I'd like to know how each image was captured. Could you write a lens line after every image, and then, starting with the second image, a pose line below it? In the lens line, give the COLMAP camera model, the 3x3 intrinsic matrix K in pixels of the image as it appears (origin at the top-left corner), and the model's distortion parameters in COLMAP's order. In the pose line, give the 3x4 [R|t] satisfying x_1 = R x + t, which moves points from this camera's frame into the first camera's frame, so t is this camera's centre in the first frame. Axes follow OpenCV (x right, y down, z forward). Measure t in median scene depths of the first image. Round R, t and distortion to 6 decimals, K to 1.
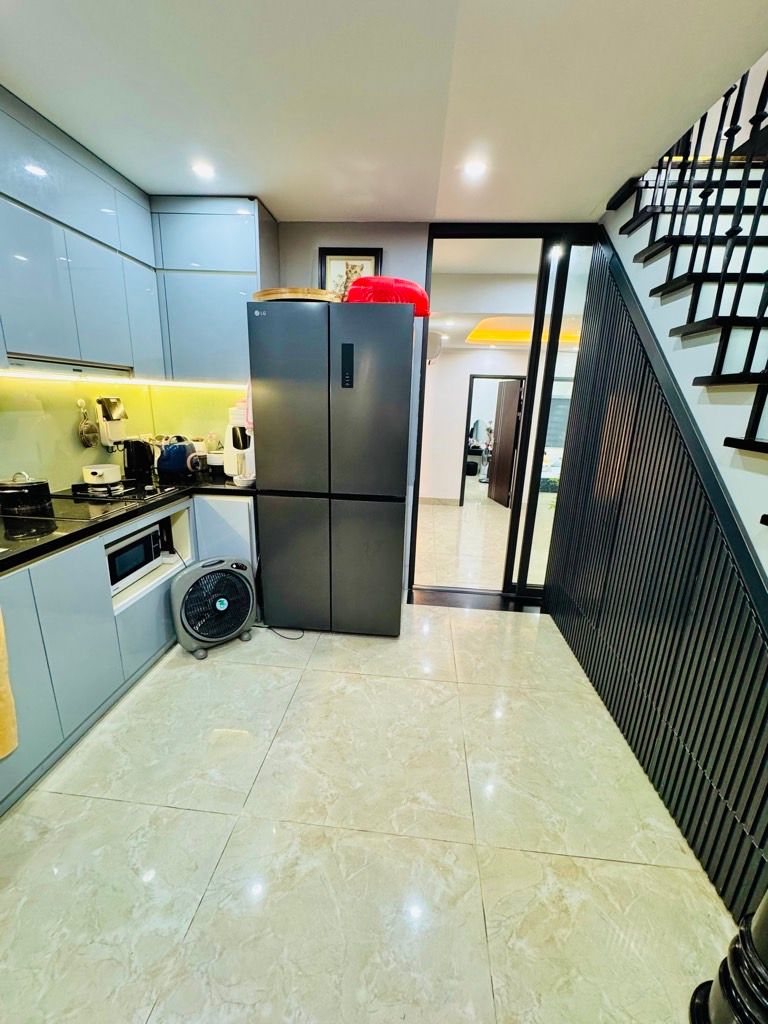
lens RADIAL K [[409.3, 0, 382.8], [0, 409.3, 511.8], [0, 0, 1]] dist [-0.003783, 0.001095]
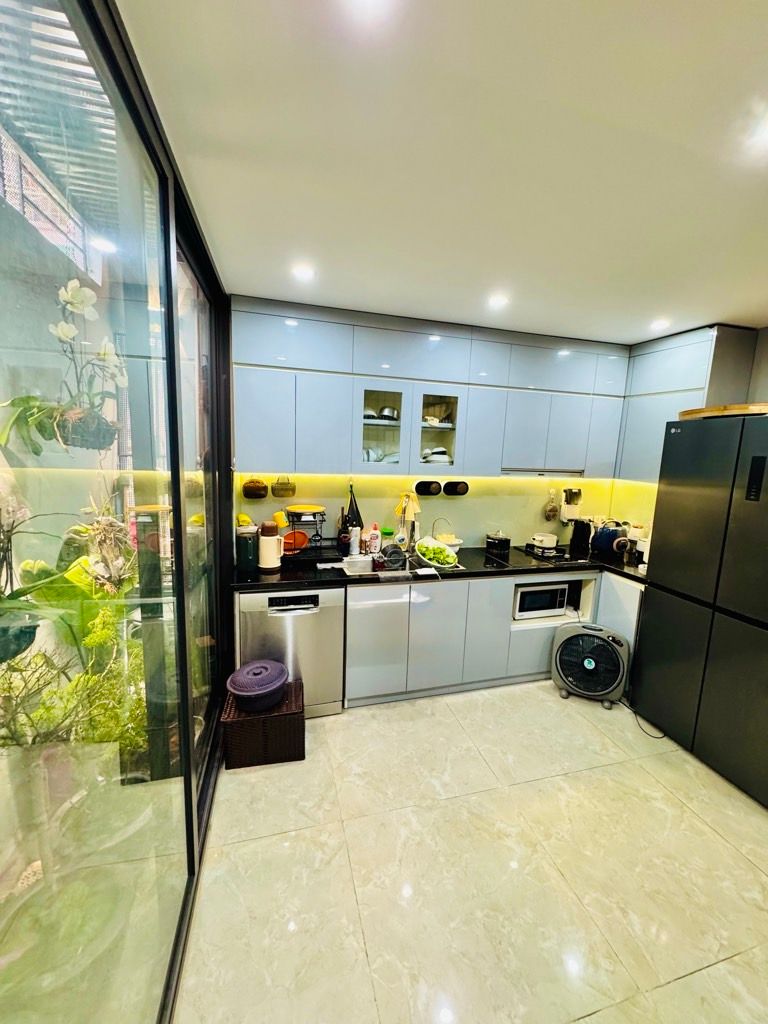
lens RADIAL K [[409.3, 0, 385.1], [0, 409.3, 510.4], [0, 0, 1]] dist [-0.003783, 0.001095]
pose [[0.354915, 0.118561, -0.927351, 0.442338], [-0.266326, 0.963648, 0.021273, -0.070852], [0.896162, 0.239427, 0.373589, -0.088198]]
